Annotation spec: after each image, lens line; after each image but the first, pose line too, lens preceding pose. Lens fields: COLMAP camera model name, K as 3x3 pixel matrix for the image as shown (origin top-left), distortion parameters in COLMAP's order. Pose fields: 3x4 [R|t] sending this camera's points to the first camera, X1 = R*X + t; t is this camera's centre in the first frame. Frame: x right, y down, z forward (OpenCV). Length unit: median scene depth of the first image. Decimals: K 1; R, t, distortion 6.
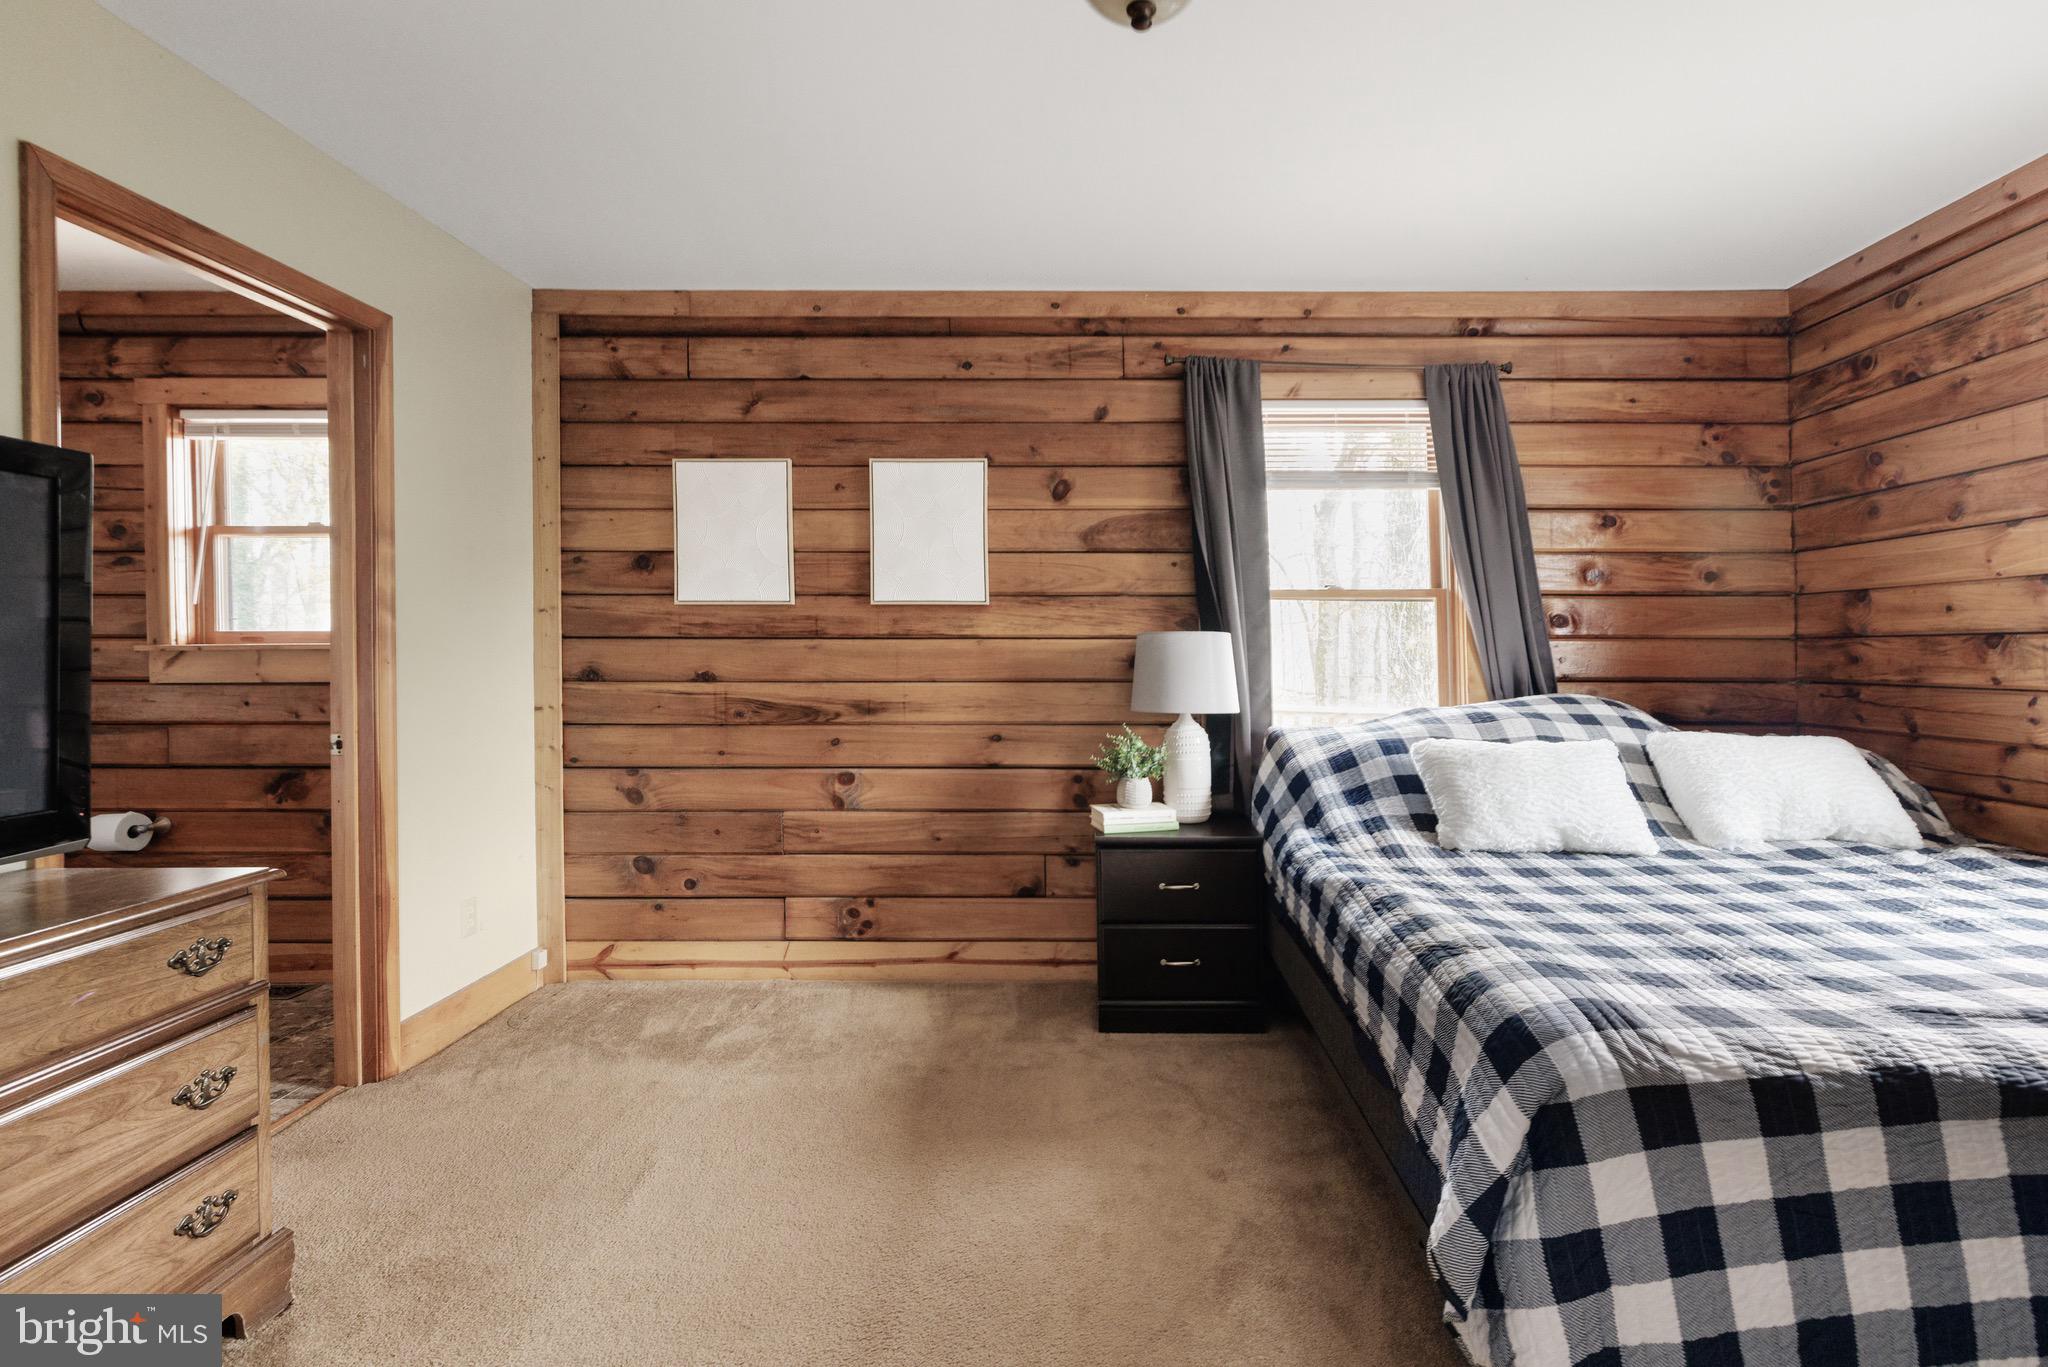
lens RADIAL K [[927.5, 0, 1022.1], [0, 927.5, 644.4], [0, 0, 1]] dist [-0.000877, 0.000787]
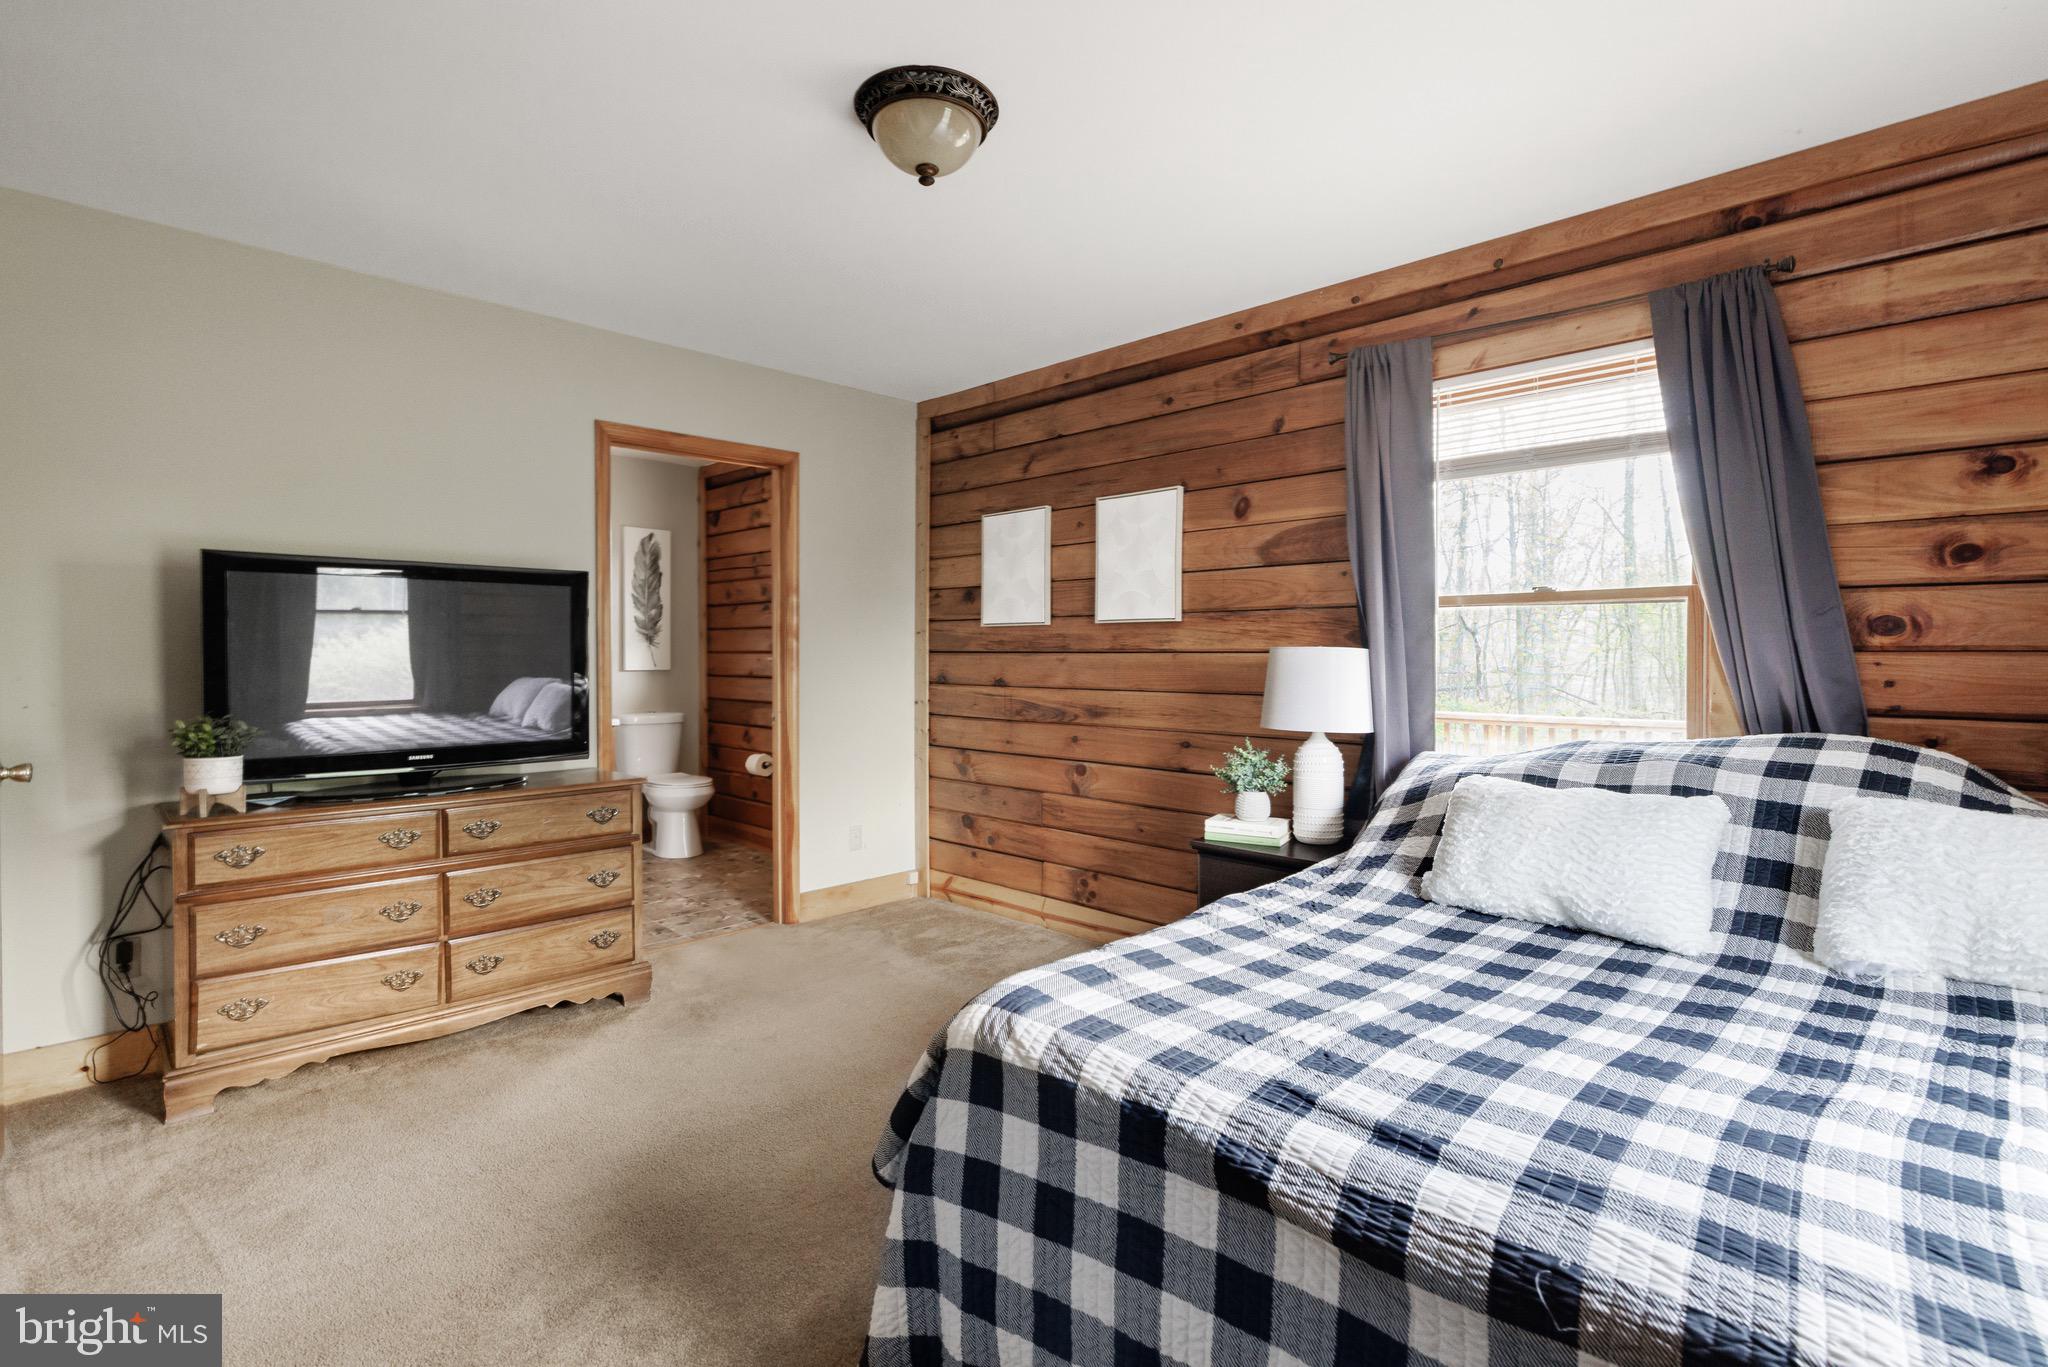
lens RADIAL K [[961.7, 0, 1025.0], [0, 961.7, 674.4], [0, 0, 1]] dist [-0.006301, 0.000154]
pose [[0.709701, 0.015323, -0.704336, 0.624216], [0.007362, 0.999548, 0.029163, -0.015020], [0.704464, -0.025882, 0.709267, 0.075713]]
